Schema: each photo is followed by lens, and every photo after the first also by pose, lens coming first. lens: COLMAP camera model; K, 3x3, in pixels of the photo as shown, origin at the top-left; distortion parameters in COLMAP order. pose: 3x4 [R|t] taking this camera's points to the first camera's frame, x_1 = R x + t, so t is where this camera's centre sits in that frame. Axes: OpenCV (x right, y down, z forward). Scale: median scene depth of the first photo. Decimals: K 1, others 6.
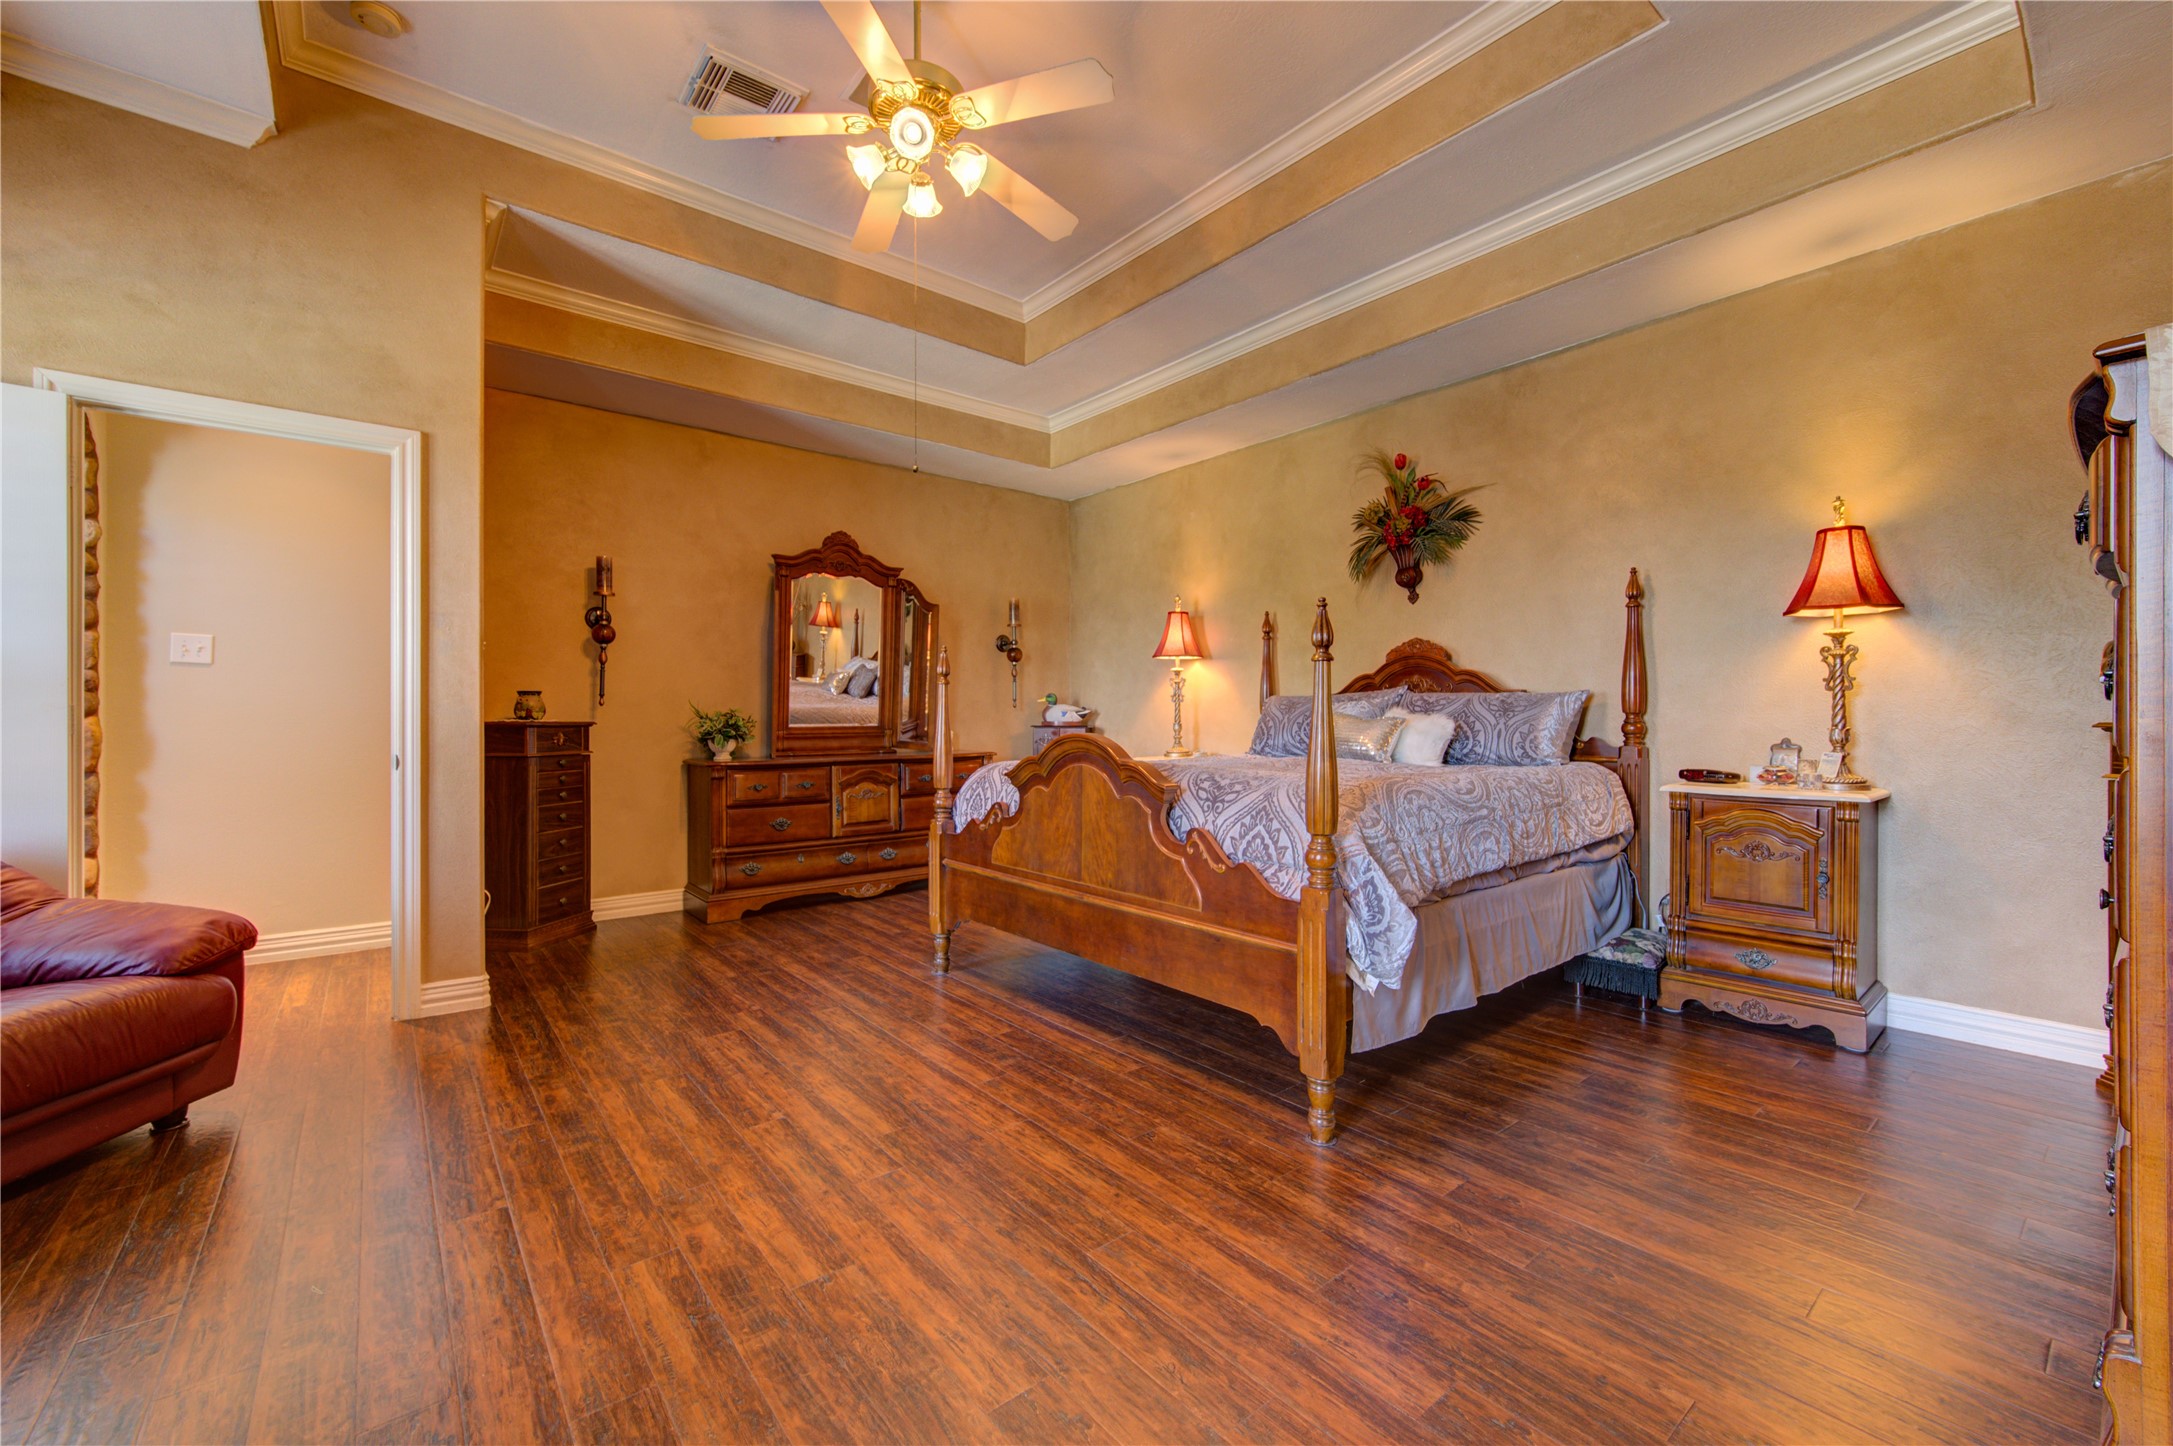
lens RADIAL K [[858.4, 0, 1101.1], [0, 858.4, 703.3], [0, 0, 1]] dist [0.000285, 0.000014]
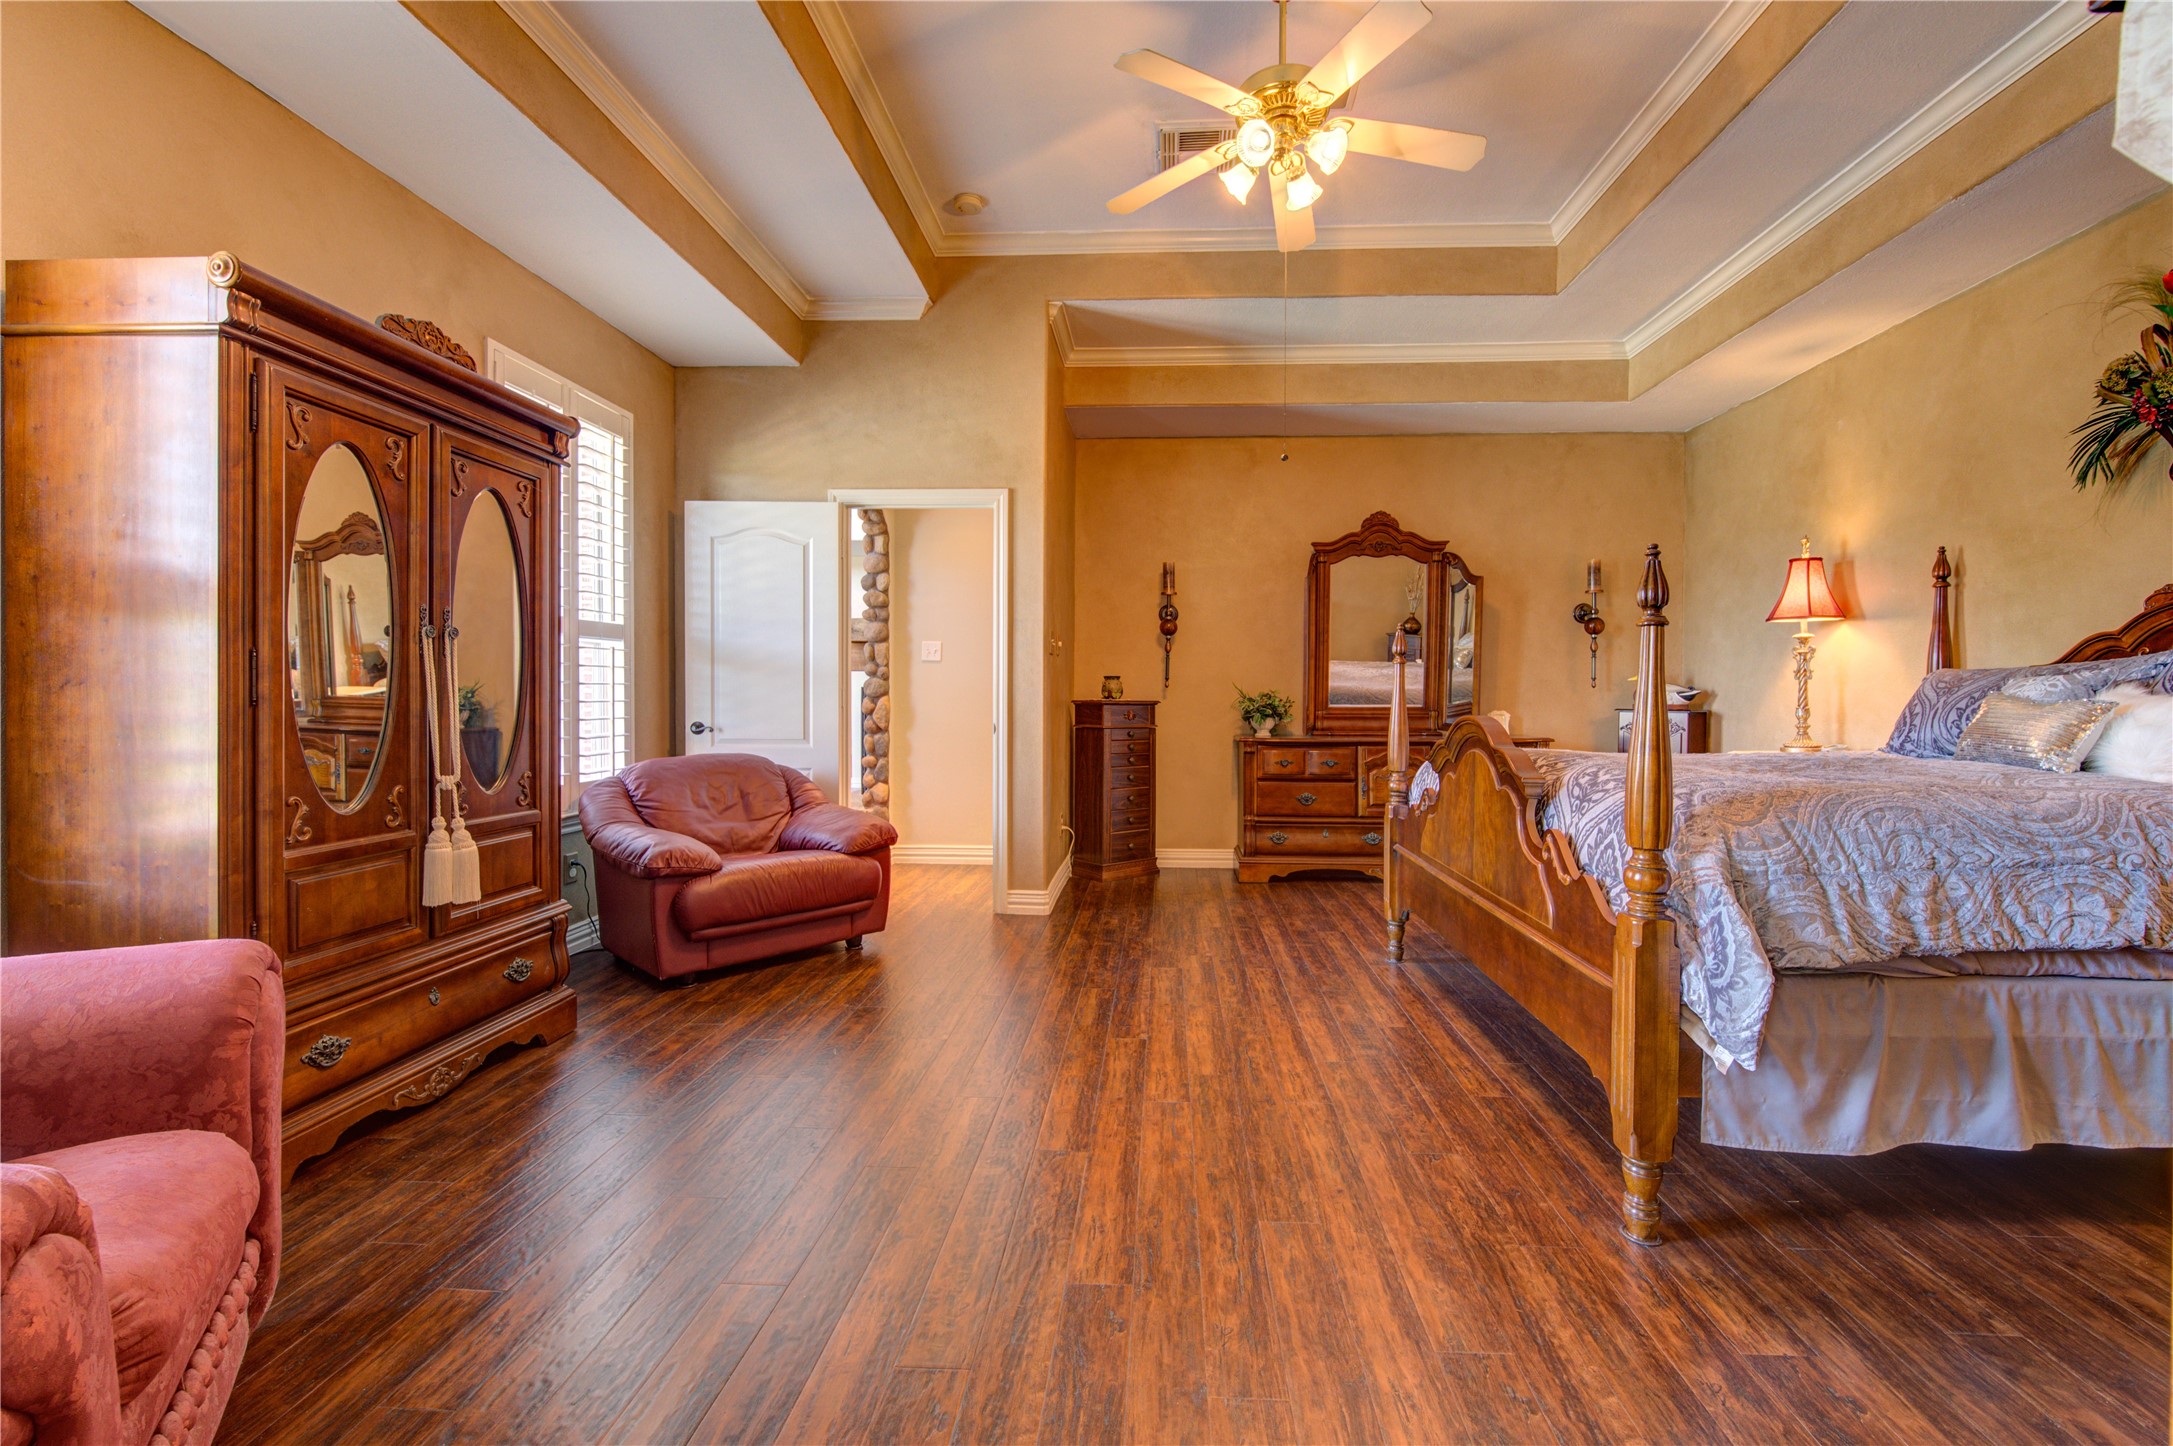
lens RADIAL K [[898.5, 0, 1143.0], [0, 898.5, 692.4], [0, 0, 1]] dist [-0.008394, -0.000311]
pose [[0.750132, -0.000422, -0.661288, 0.275047], [0.006503, 0.999956, 0.006739, 0.001507], [0.661256, -0.009356, 0.750102, 0.053721]]
